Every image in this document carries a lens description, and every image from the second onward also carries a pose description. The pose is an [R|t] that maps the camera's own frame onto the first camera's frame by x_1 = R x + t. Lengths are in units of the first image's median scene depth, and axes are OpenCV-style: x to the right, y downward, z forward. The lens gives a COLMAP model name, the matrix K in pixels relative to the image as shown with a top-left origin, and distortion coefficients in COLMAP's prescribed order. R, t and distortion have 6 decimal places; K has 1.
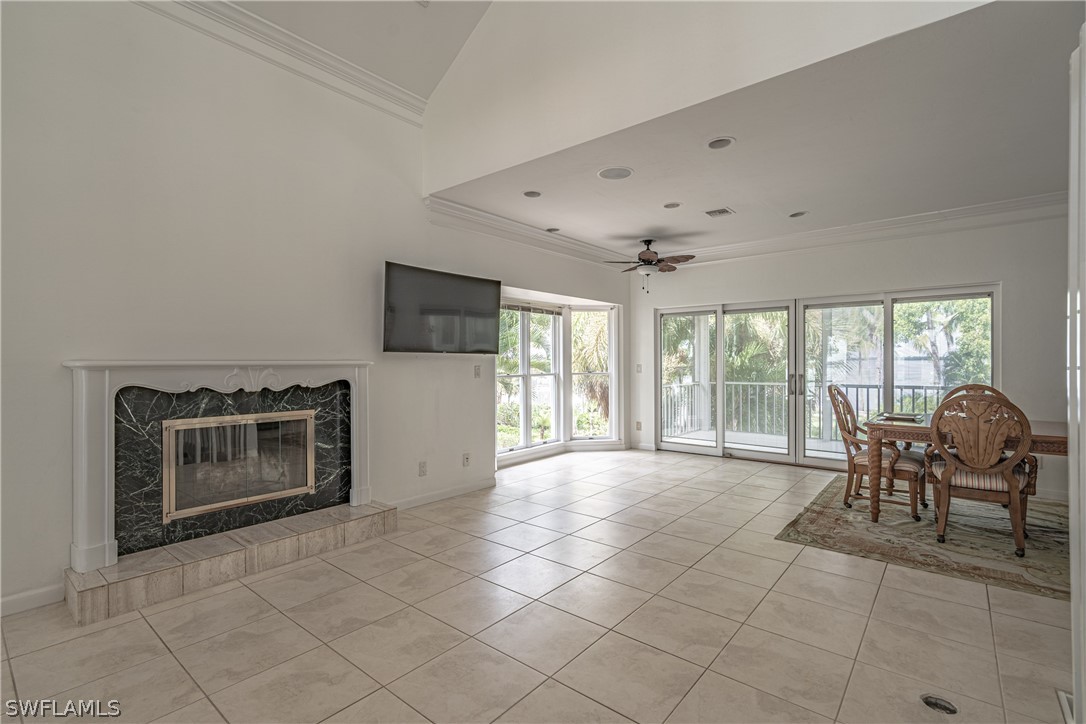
lens RADIAL K [[502.1, 0, 542.0], [0, 502.1, 361.0], [0, 0, 1]] dist [0.003646, 0.000508]
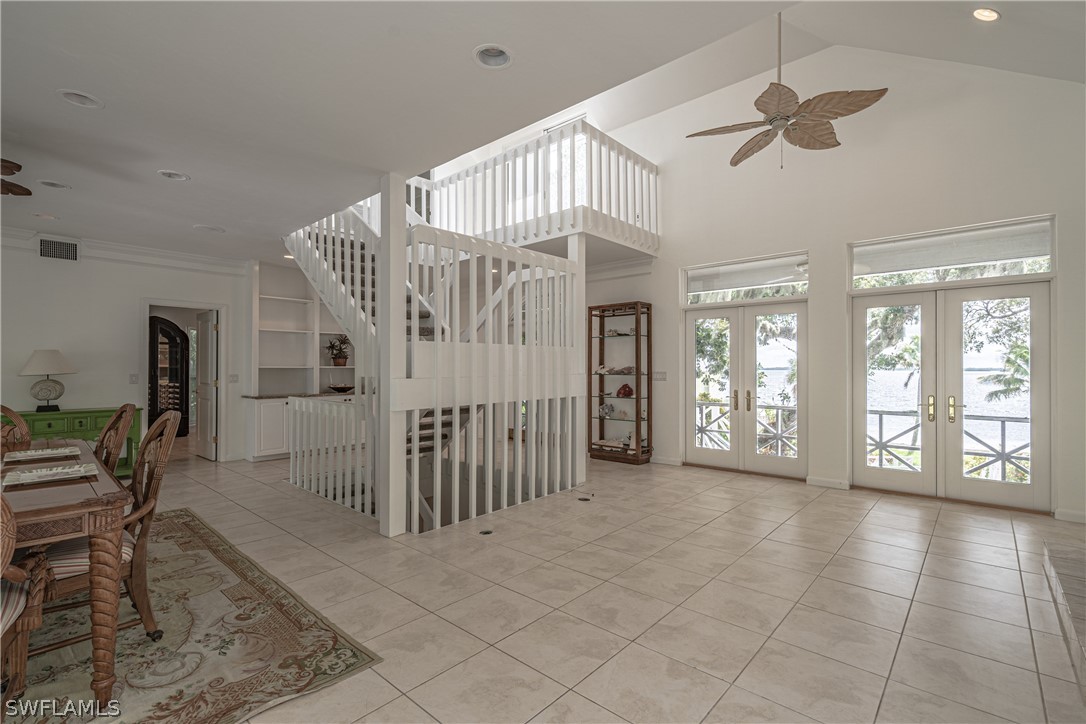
lens RADIAL K [[502.1, 0, 543.2], [0, 502.1, 364.3], [0, 0, 1]] dist [0.003646, 0.000508]
pose [[-0.999238, 0.000604, 0.039017, 0.276479], [0.000437, 0.999991, -0.004296, -0.003872], [-0.039020, -0.004276, -0.999229, 1.808657]]
